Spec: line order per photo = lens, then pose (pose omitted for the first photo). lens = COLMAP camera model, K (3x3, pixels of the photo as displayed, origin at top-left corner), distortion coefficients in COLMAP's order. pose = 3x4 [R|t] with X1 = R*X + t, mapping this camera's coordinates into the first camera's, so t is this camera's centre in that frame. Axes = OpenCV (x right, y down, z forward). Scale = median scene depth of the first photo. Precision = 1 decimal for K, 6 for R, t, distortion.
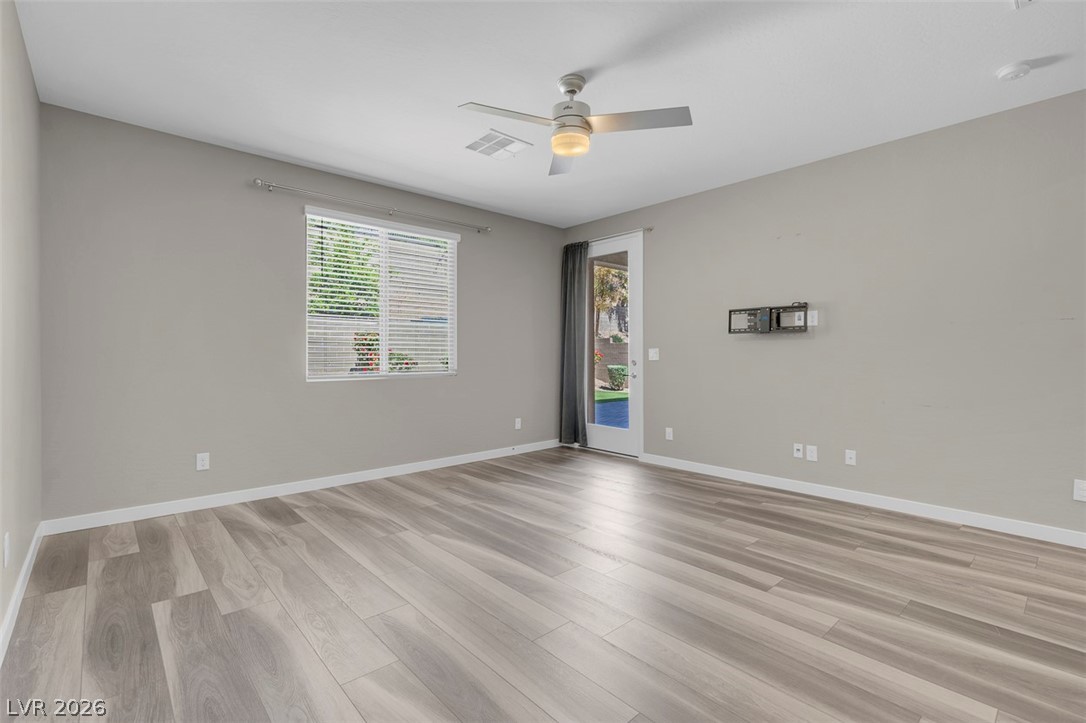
lens RADIAL K [[497.9, 0, 535.1], [0, 497.9, 361.4], [0, 0, 1]] dist [-0.004129, 0.000289]
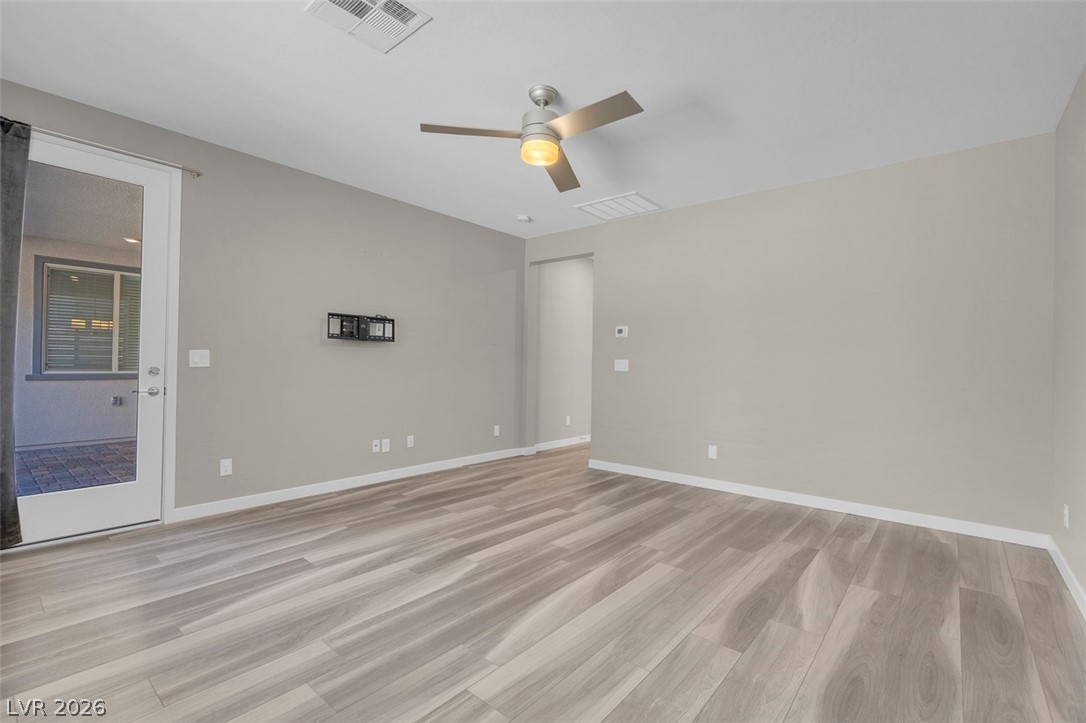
lens RADIAL K [[497.9, 0, 538.0], [0, 497.9, 361.8], [0, 0, 1]] dist [-0.004129, 0.000289]
pose [[-0.153569, -0.000657, 0.988138, -0.656730], [-0.002261, 0.999997, 0.000314, -0.013642], [-0.988135, -0.002186, -0.153571, 0.827694]]
